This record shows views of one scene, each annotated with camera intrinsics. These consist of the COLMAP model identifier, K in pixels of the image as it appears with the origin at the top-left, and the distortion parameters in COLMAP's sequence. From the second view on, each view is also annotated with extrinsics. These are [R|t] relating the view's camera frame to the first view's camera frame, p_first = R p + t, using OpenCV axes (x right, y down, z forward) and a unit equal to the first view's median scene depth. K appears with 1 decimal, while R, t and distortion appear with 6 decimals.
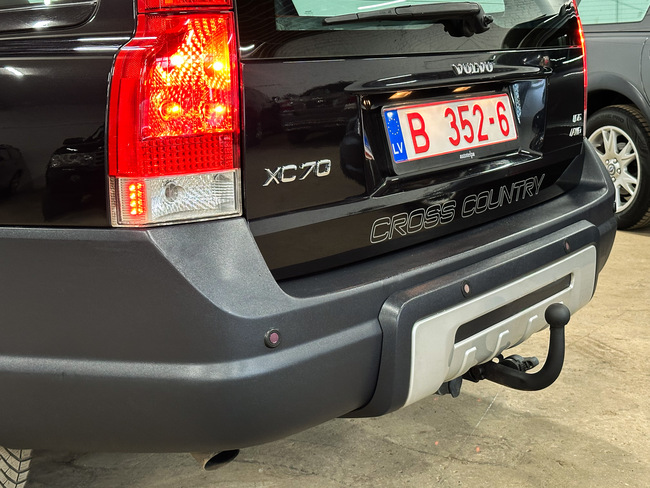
lens RADIAL K [[958.5, 0, 308.0], [0, 958.5, 248.6], [0, 0, 1]] dist [0.164572, 0.000000]
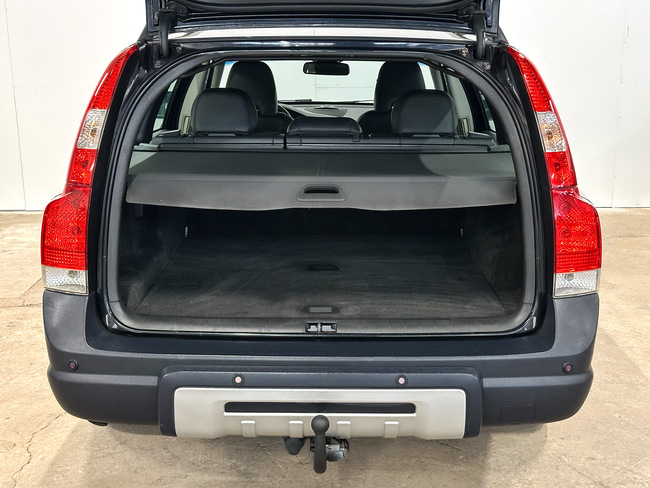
lens RADIAL K [[915.4, 0, 328.7], [0, 915.4, 235.0], [0, 0, 1]] dist [0.143672, 0.000000]
pose [[0.611824, 0.219697, -0.759872, 1.201326], [-0.180553, 0.974082, 0.136255, -0.369947], [0.770112, 0.053833, 0.635633, 0.185978]]
